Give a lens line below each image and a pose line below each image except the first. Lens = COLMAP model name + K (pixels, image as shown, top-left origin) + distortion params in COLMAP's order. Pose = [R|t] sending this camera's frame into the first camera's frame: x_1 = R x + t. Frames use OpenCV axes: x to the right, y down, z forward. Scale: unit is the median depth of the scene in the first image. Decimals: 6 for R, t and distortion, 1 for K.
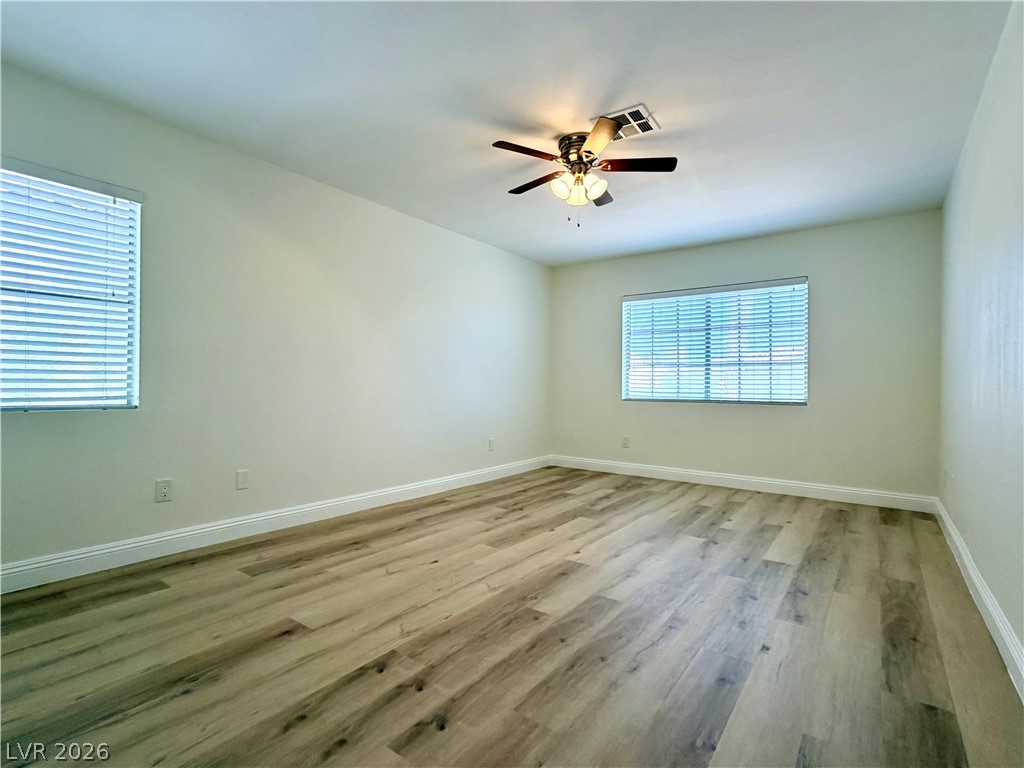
lens RADIAL K [[489.9, 0, 510.3], [0, 489.9, 382.4], [0, 0, 1]] dist [-0.000892, -0.000420]
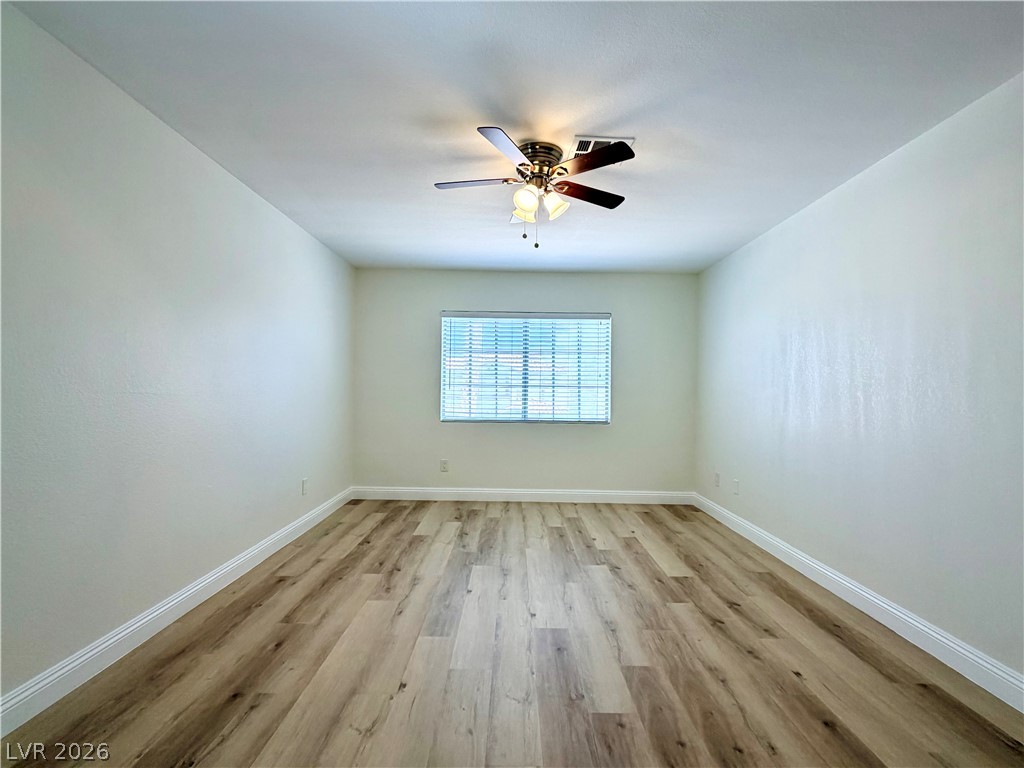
lens RADIAL K [[489.9, 0, 510.3], [0, 489.9, 382.4], [0, 0, 1]] dist [-0.000892, -0.000420]
pose [[0.803171, 0.010263, 0.595660, -0.448295], [-0.009422, 0.999945, -0.004524, -0.072089], [-0.595674, -0.001979, 0.803224, 0.330935]]
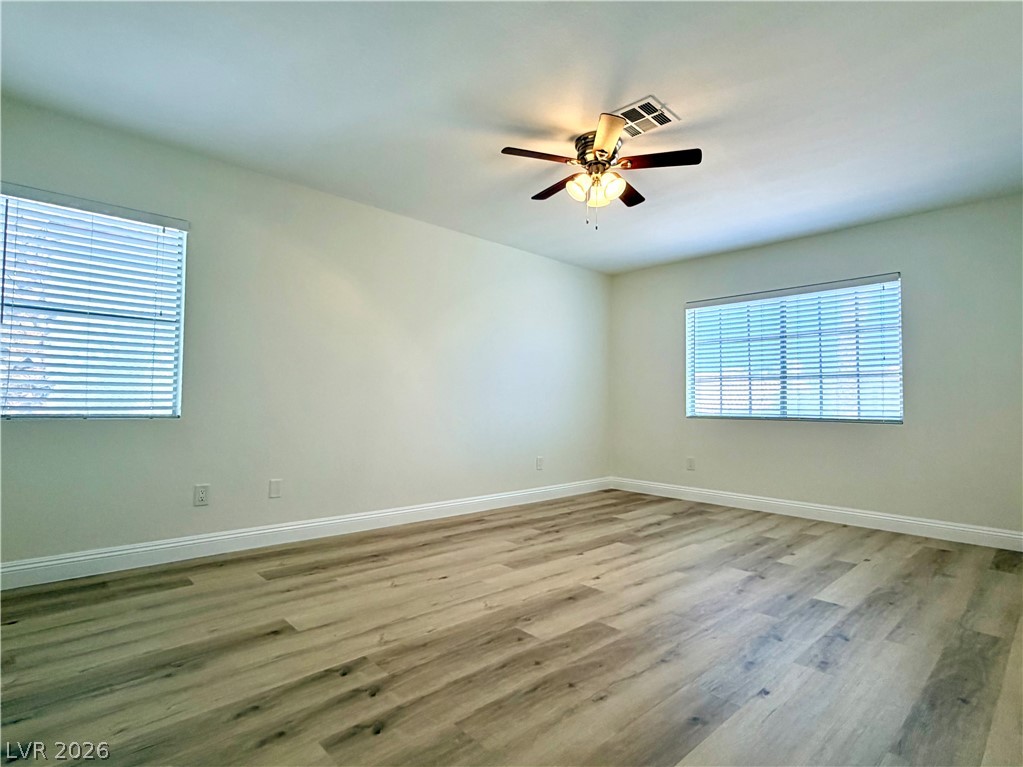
lens RADIAL K [[522.8, 0, 511.5], [0, 522.8, 383.5], [0, 0, 1]] dist [-0.001034, 0.000046]
pose [[0.984240, -0.005340, -0.176759, 0.162331], [-0.001060, 0.999348, -0.036091, 0.017047], [0.176836, 0.035709, 0.983592, -0.012038]]
